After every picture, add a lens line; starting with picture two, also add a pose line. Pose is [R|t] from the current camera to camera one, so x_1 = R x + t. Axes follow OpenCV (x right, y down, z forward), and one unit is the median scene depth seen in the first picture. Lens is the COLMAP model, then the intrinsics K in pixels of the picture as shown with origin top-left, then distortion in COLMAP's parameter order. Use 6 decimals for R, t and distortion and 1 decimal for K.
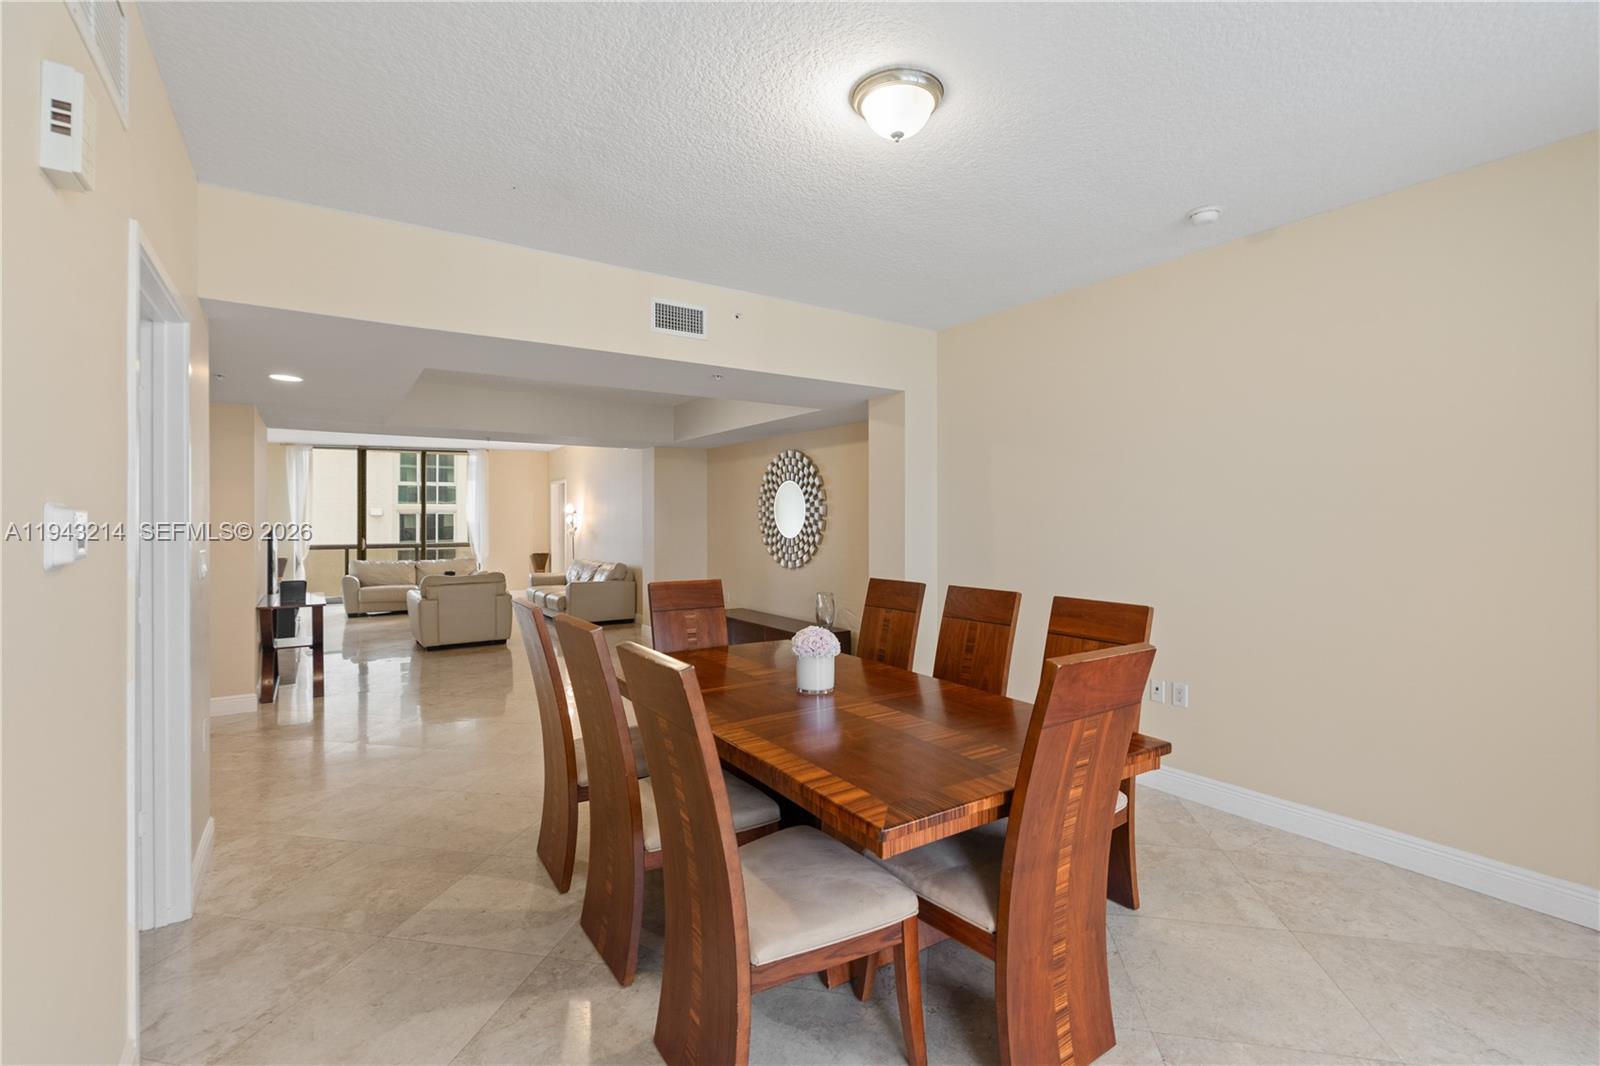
lens RADIAL K [[709.7, 0, 787.1], [0, 709.7, 520.8], [0, 0, 1]] dist [-0.009684, 0.003192]
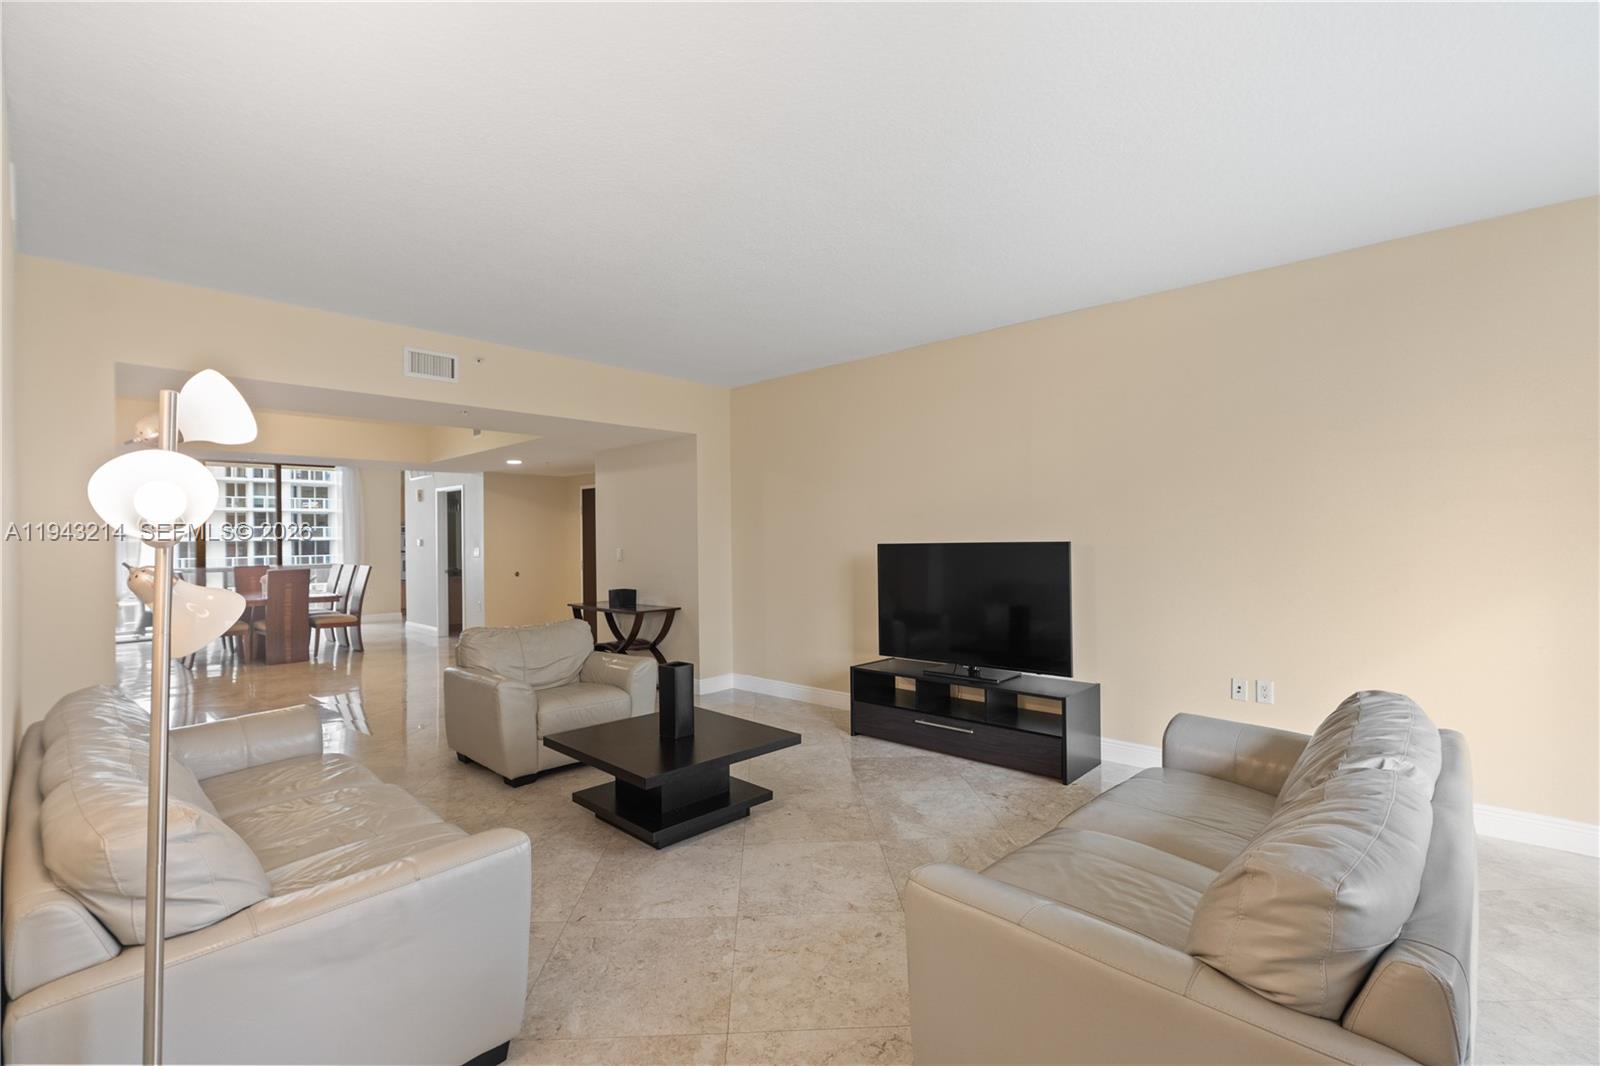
lens RADIAL K [[709.7, 0, 792.2], [0, 709.7, 529.1], [0, 0, 1]] dist [-0.009684, 0.003192]
pose [[-0.972899, 0.013953, -0.230808, -0.571362], [0.018077, 0.999712, -0.015762, 0.012011], [0.230521, -0.019507, -0.972872, 1.731841]]
